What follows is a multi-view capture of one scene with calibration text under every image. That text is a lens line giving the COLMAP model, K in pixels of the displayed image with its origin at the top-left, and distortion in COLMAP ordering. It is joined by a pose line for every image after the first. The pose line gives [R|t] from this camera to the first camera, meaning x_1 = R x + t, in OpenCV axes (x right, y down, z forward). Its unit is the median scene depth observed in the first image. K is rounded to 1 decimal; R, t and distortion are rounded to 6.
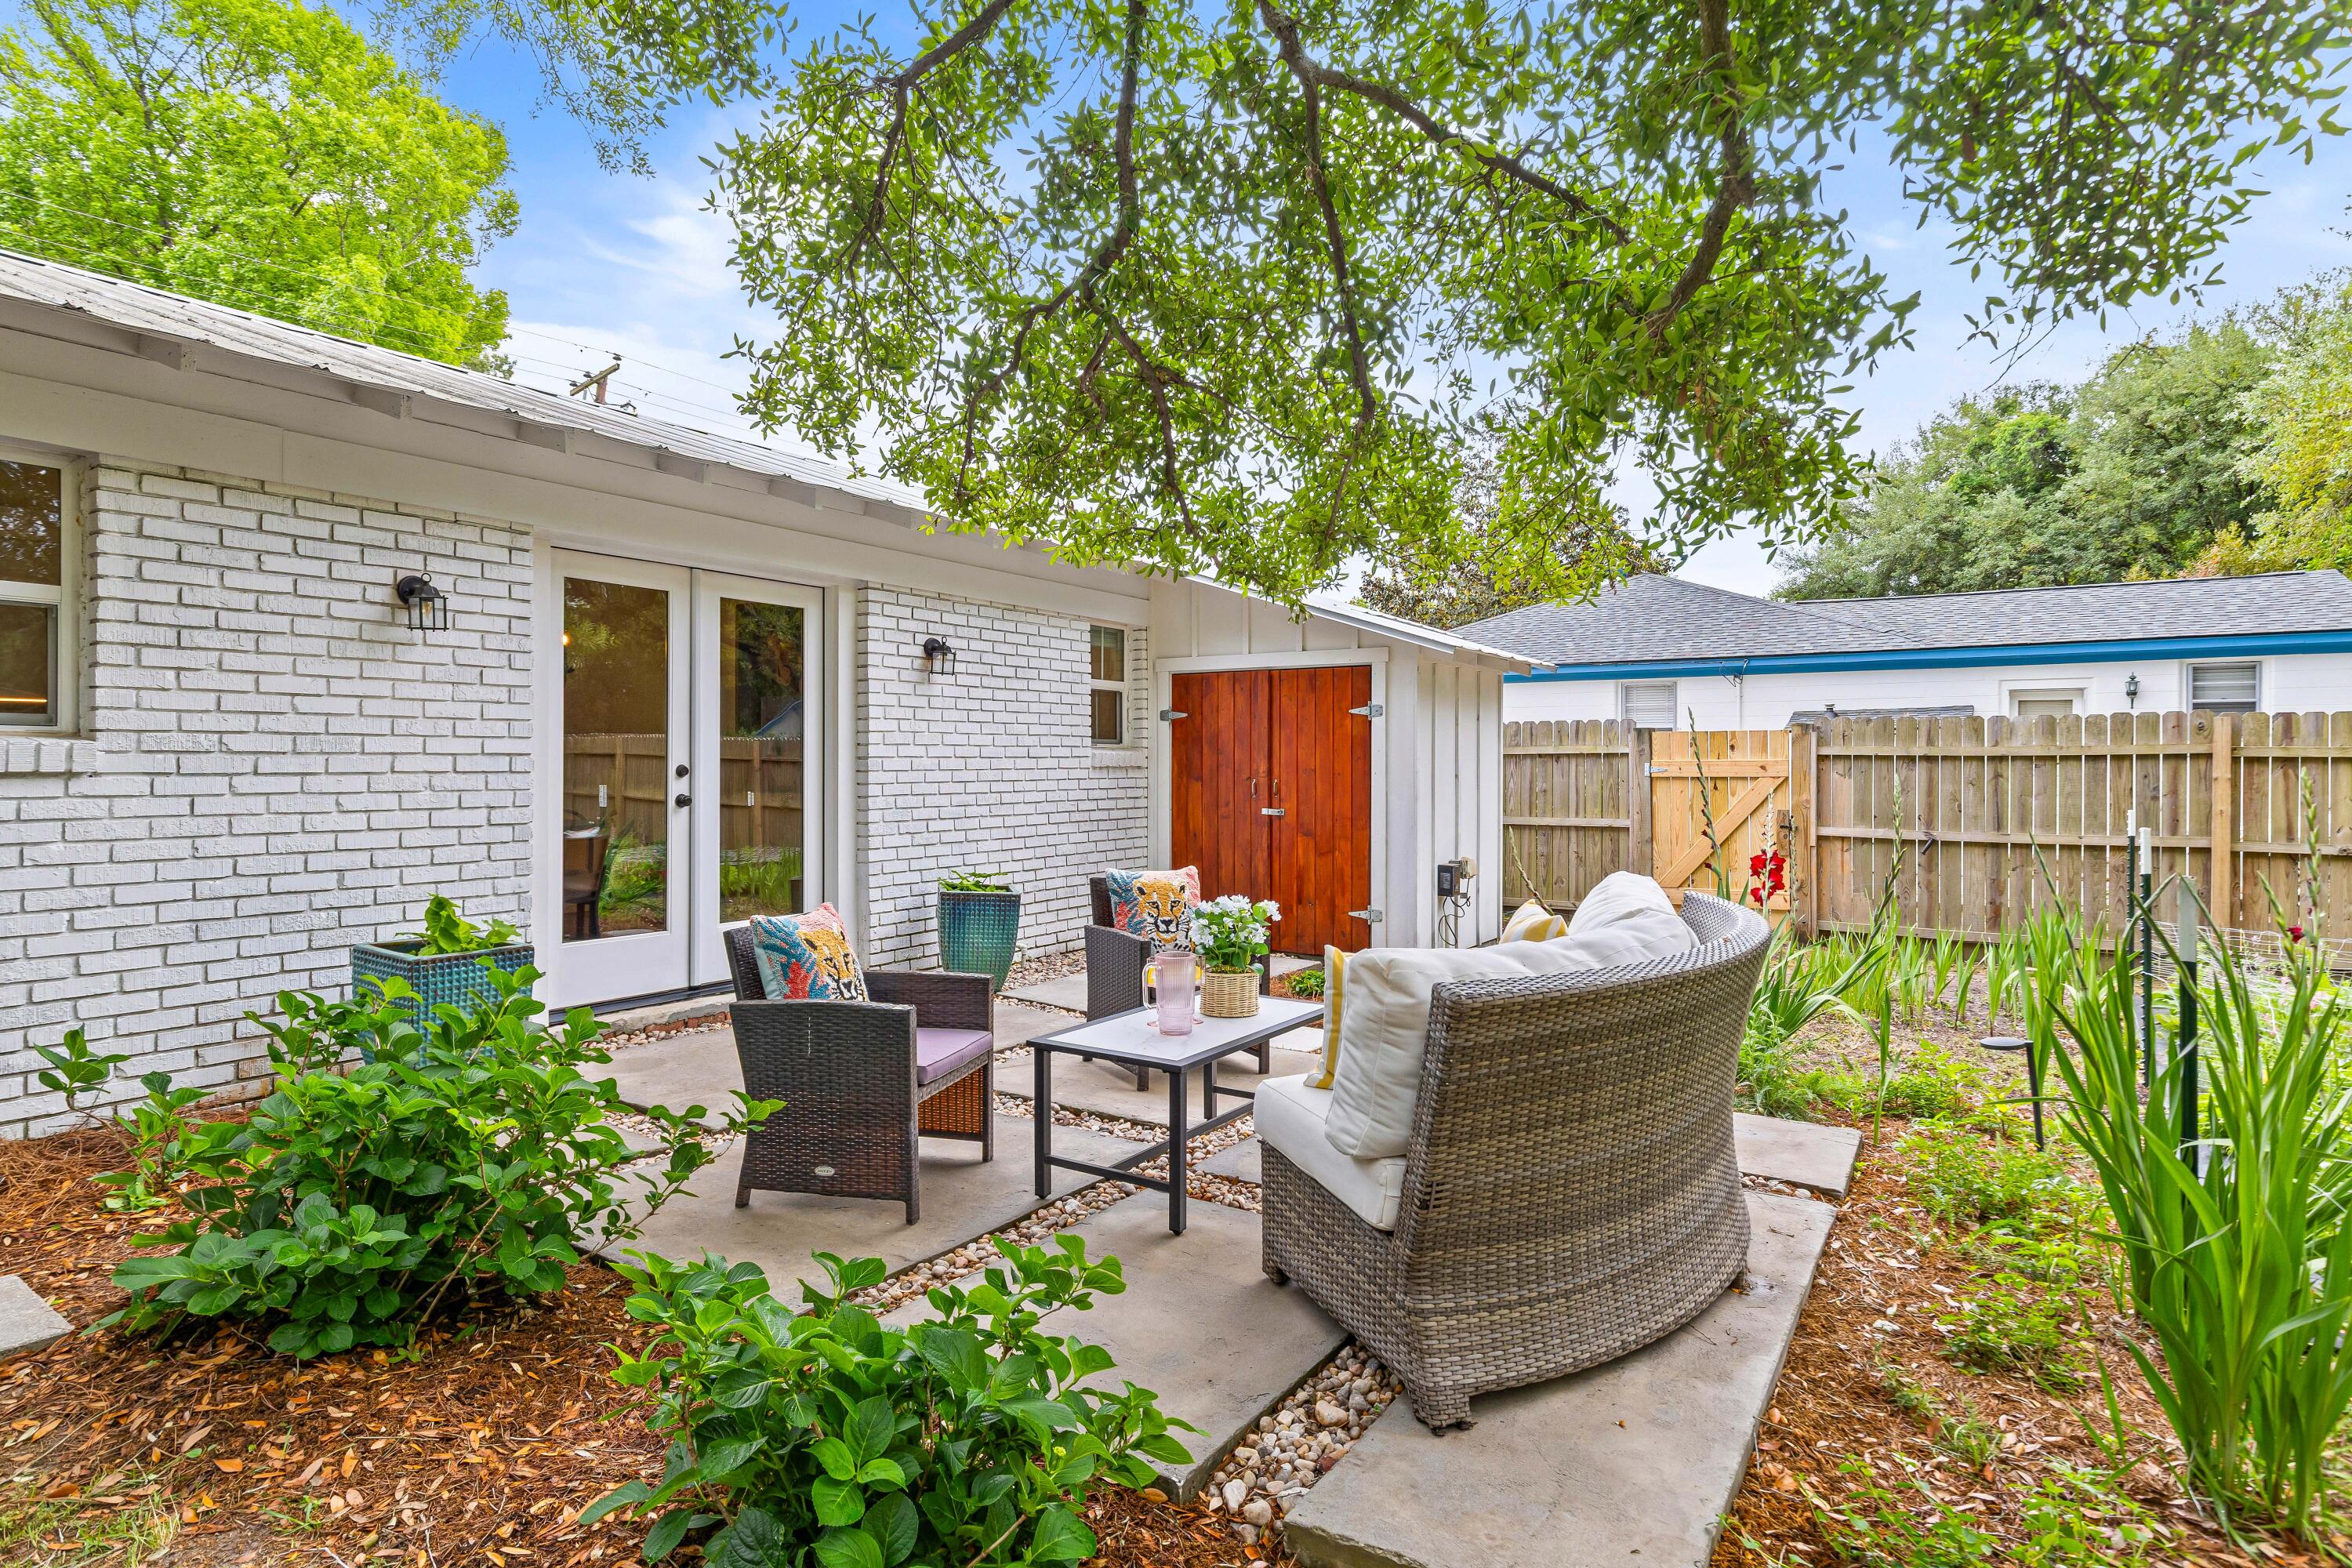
lens RADIAL K [[1233.4, 0, 1176.0], [0, 1233.4, 784.0], [0, 0, 1]] dist [-0.000929, -0.000169]
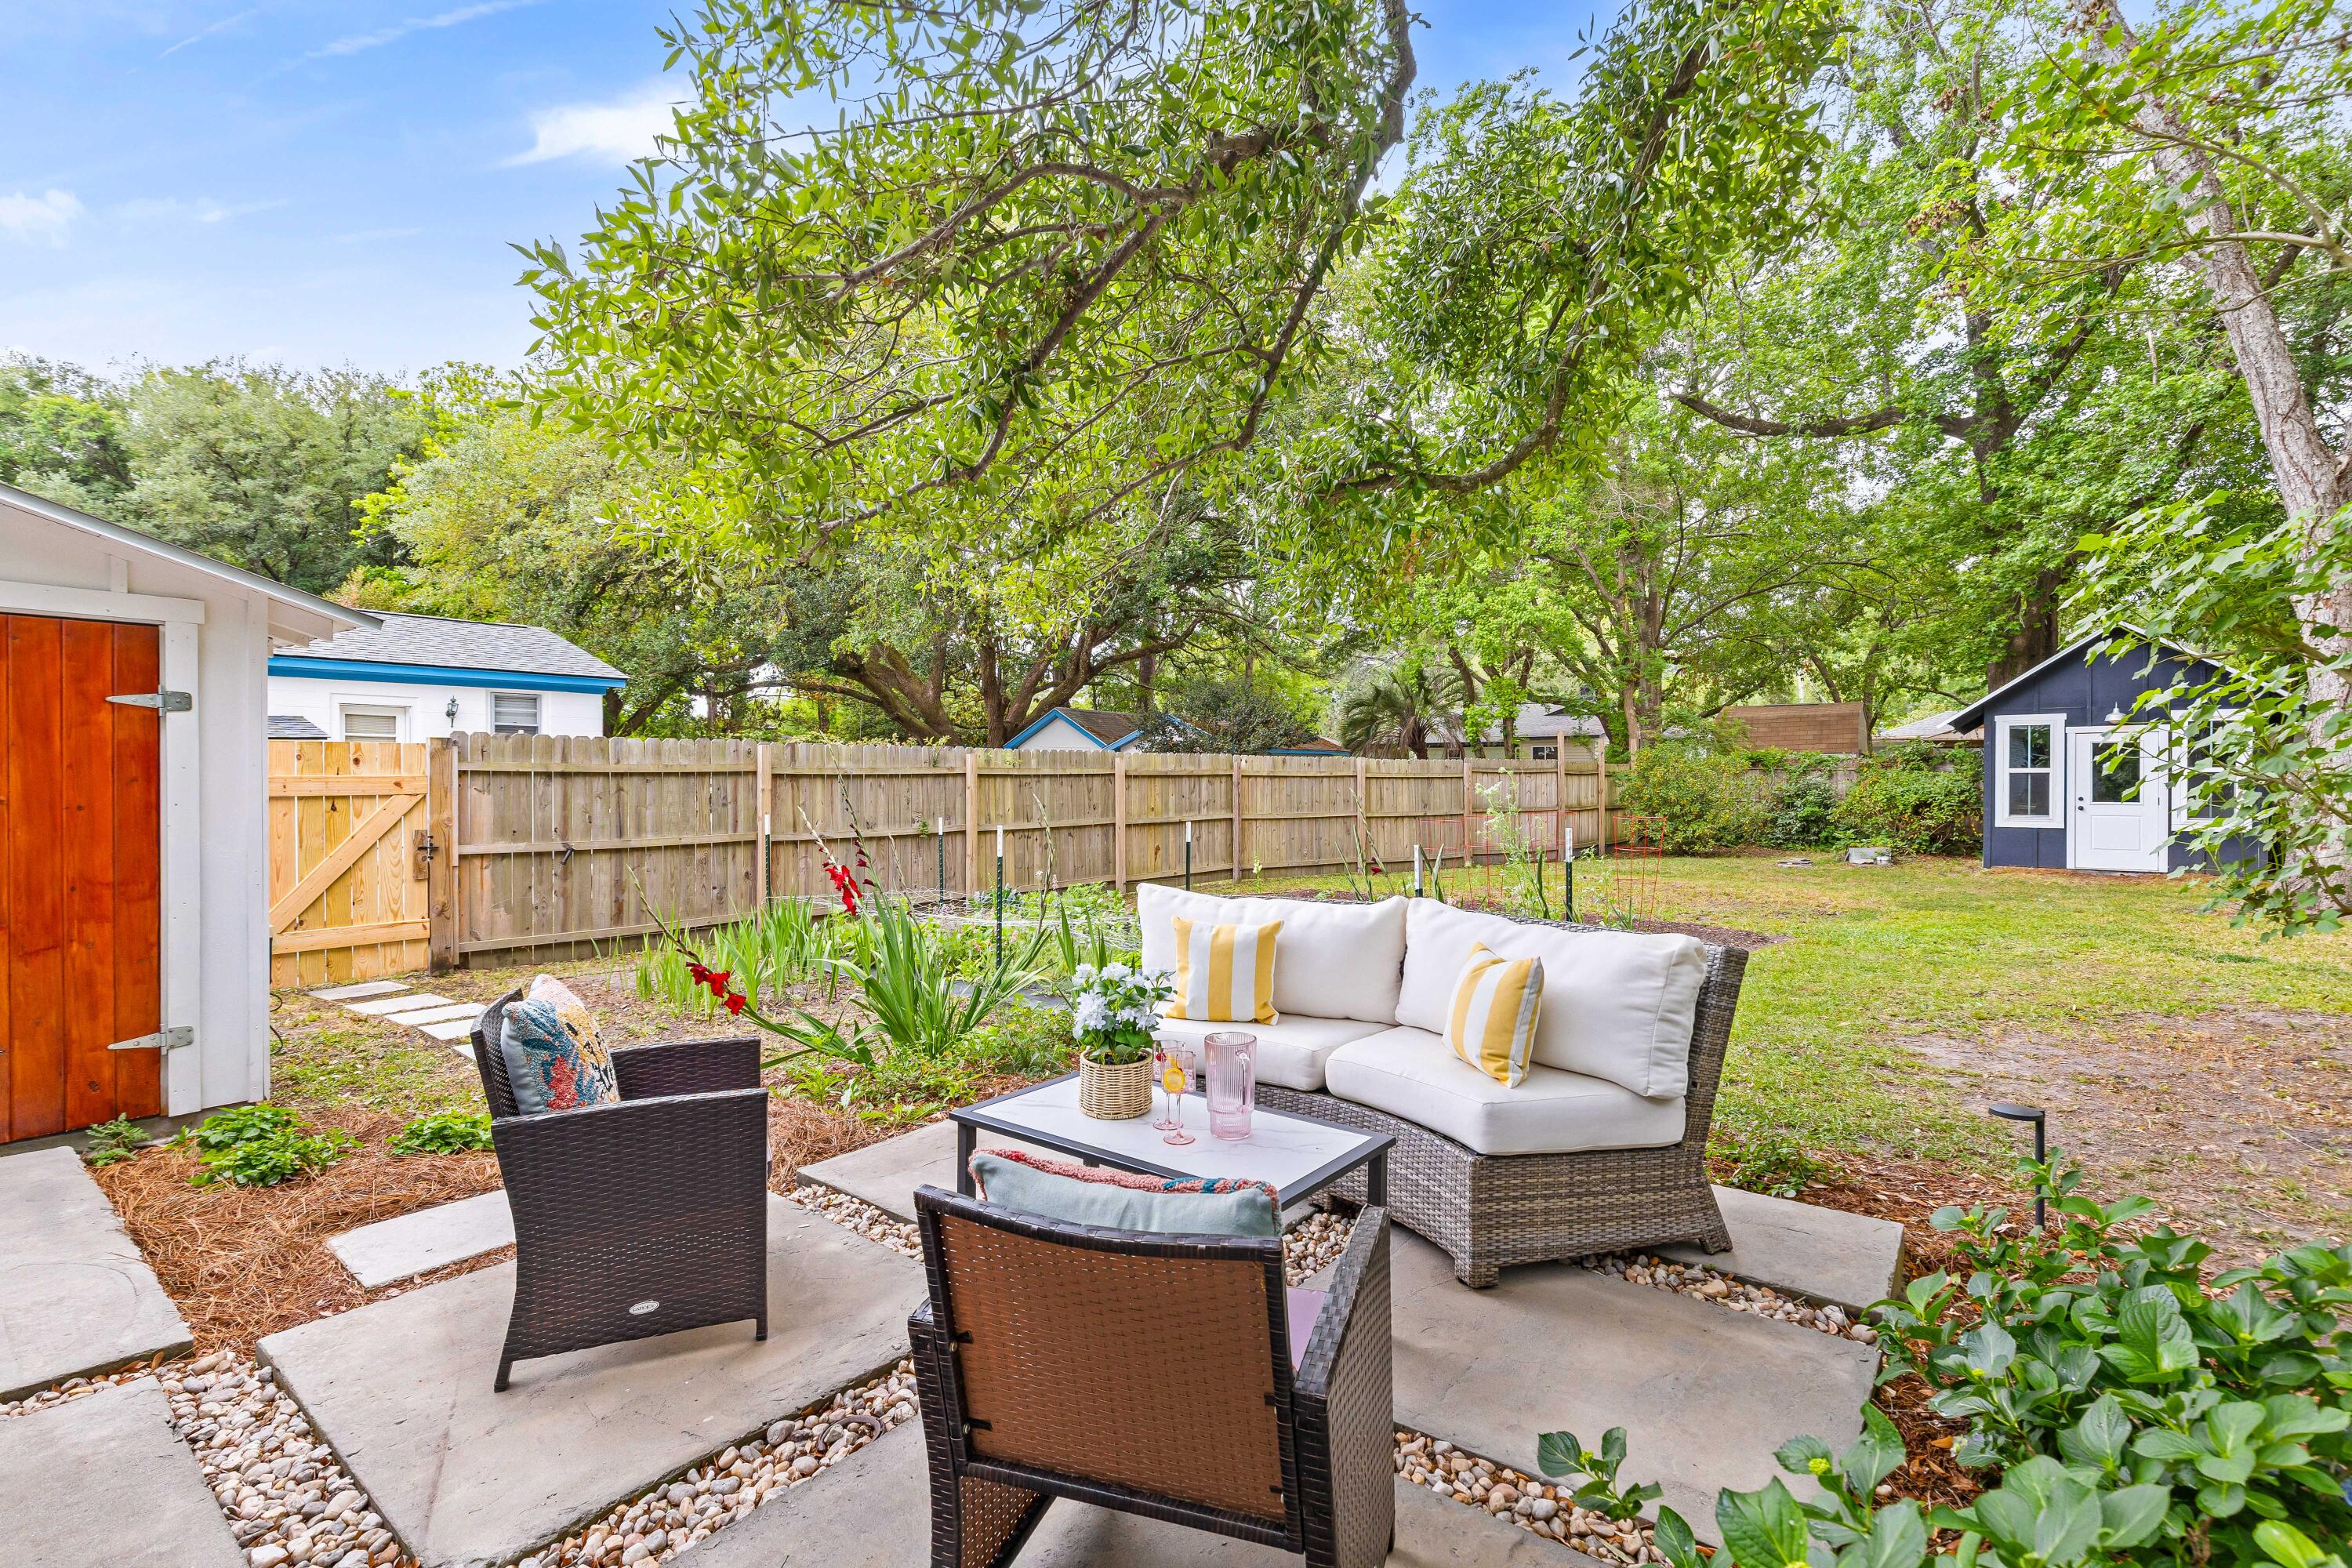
lens RADIAL K [[1067.6, 0, 1176.0], [0, 1067.6, 784.0], [0, 0, 1]] dist [0.028409, 0.000084]
pose [[0.089663, -0.011521, 0.995906, -0.273285], [0.014358, 0.999844, 0.010274, -0.013994], [-0.995869, 0.013378, 0.089814, 0.374469]]
